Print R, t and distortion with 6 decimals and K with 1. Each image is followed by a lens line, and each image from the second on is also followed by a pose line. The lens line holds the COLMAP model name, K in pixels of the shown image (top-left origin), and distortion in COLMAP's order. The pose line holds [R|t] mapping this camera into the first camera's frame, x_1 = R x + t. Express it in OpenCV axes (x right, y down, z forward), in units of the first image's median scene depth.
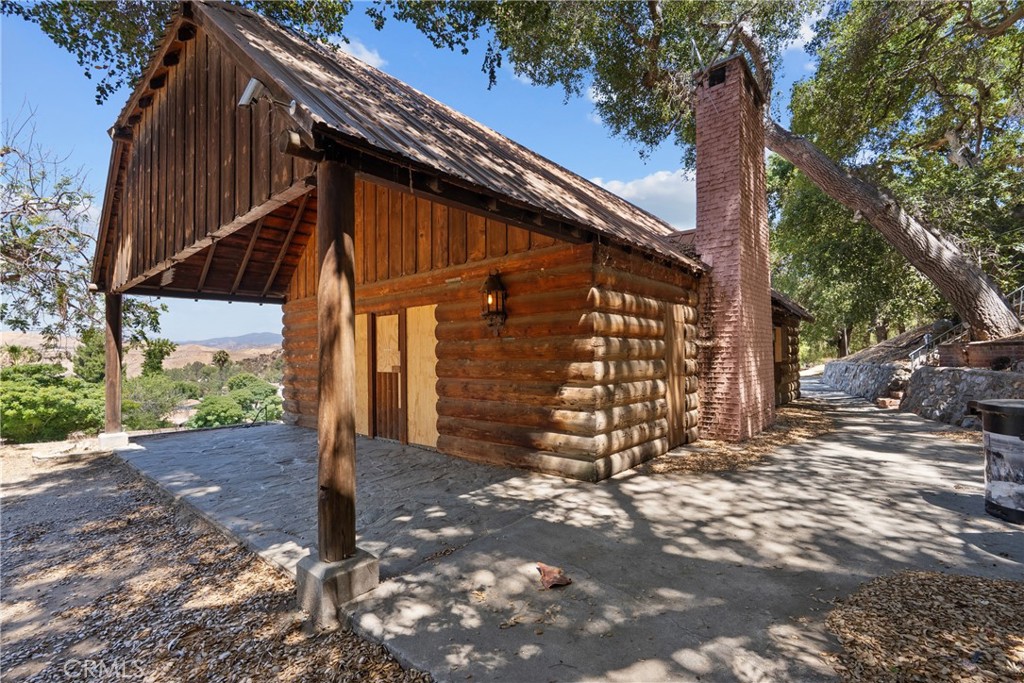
lens RADIAL K [[469.2, 0, 513.3], [0, 469.2, 345.2], [0, 0, 1]] dist [-0.009000, 0.004279]
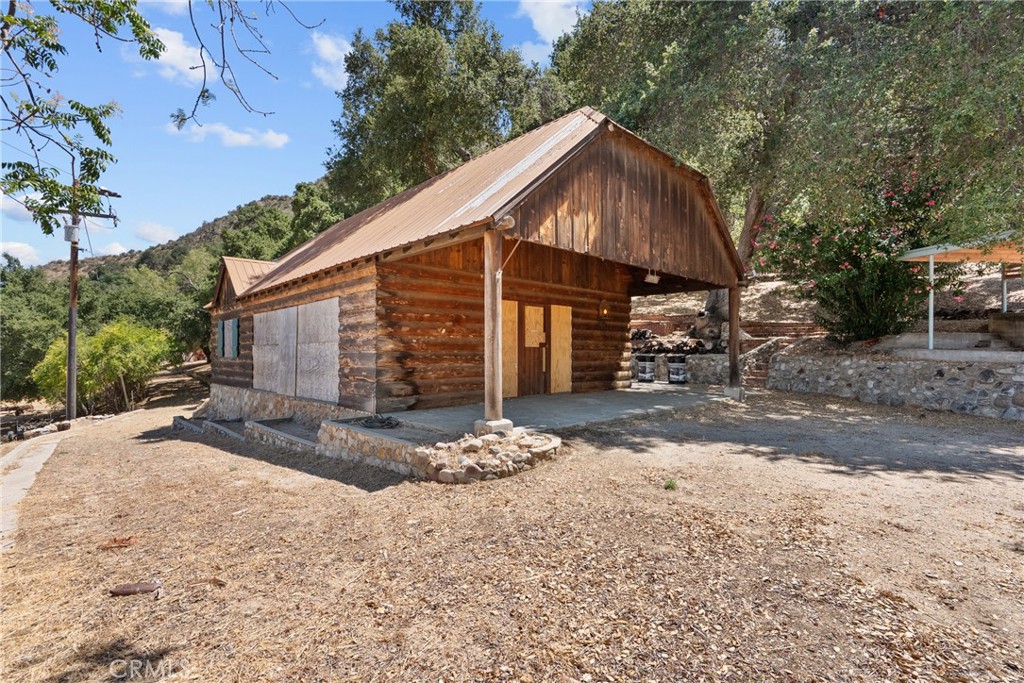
lens RADIAL K [[469.2, 0, 513.3], [0, 469.2, 345.2], [0, 0, 1]] dist [-0.009000, 0.004279]
pose [[0.090502, 0.031424, 0.995400, -1.920411], [-0.020118, 0.999356, -0.029720, 0.109330], [-0.995693, -0.017336, 0.091075, 1.080072]]
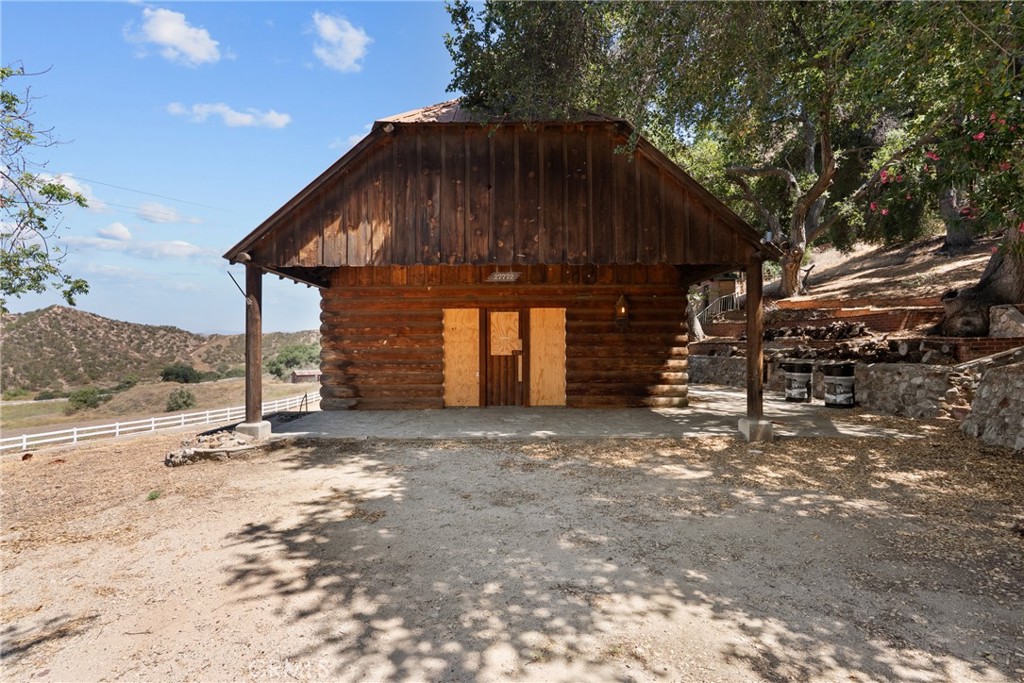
lens RADIAL K [[469.2, 0, 513.3], [0, 469.2, 345.2], [0, 0, 1]] dist [-0.009000, 0.004279]
pose [[0.744564, 0.019847, 0.667256, -1.301753], [-0.022154, 0.999742, -0.005016, 0.041619], [-0.667184, -0.011048, 0.744811, 0.006009]]
